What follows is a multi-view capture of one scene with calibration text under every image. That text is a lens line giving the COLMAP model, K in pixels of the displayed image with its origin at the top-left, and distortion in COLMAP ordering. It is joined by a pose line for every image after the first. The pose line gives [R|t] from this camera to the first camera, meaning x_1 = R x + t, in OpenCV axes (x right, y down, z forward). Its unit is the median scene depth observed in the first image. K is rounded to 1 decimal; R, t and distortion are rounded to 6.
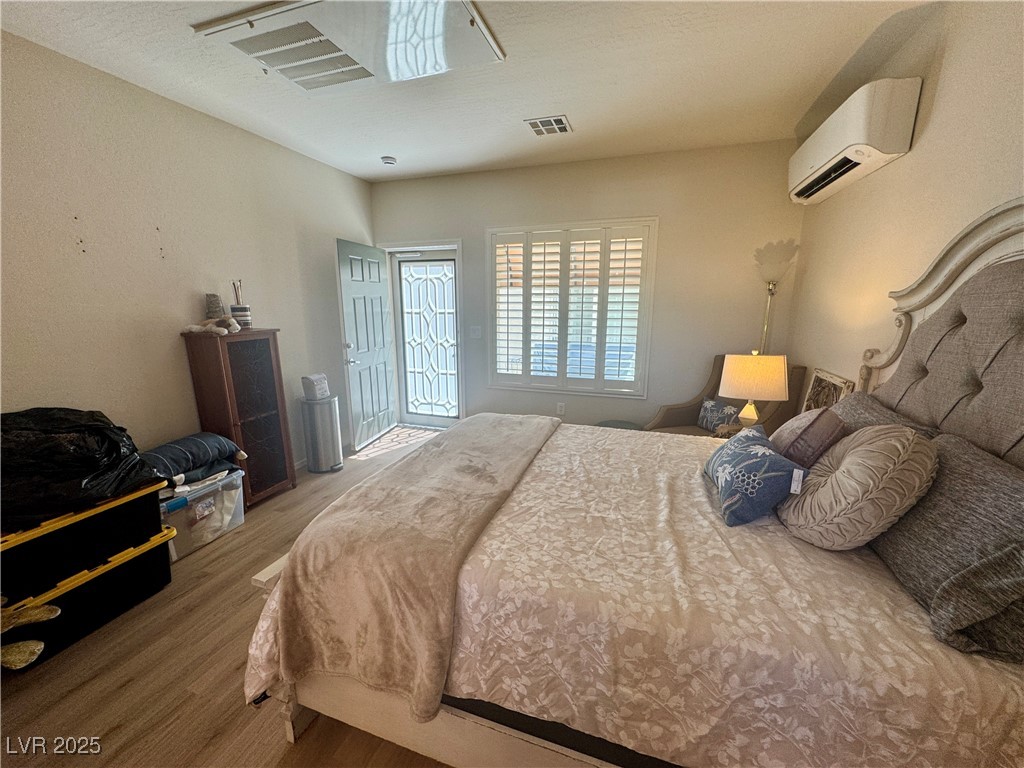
lens RADIAL K [[407.9, 0, 512.0], [0, 407.9, 384.0], [0, 0, 1]] dist [-0.001812, -0.000042]
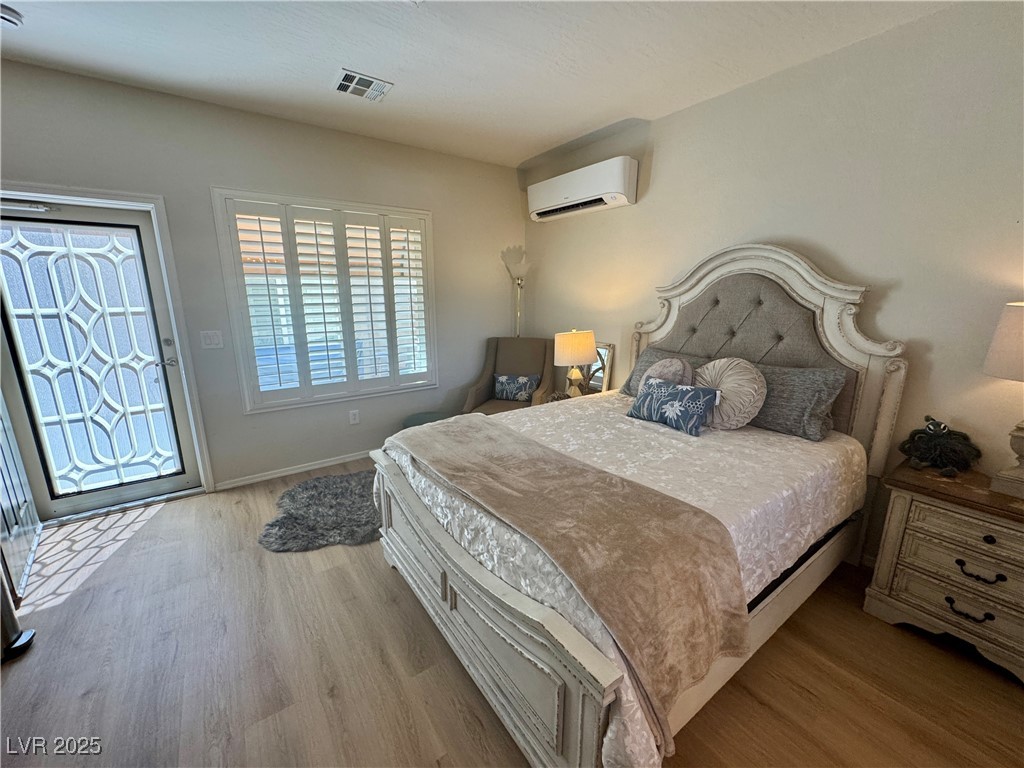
lens RADIAL K [[407.9, 0, 512.0], [0, 407.9, 384.0], [0, 0, 1]] dist [-0.001812, -0.000042]
pose [[0.583830, -0.179738, 0.791730, -0.398496], [0.163332, 0.981251, 0.102320, -0.047161], [-0.795277, 0.069578, 0.602241, 0.220471]]
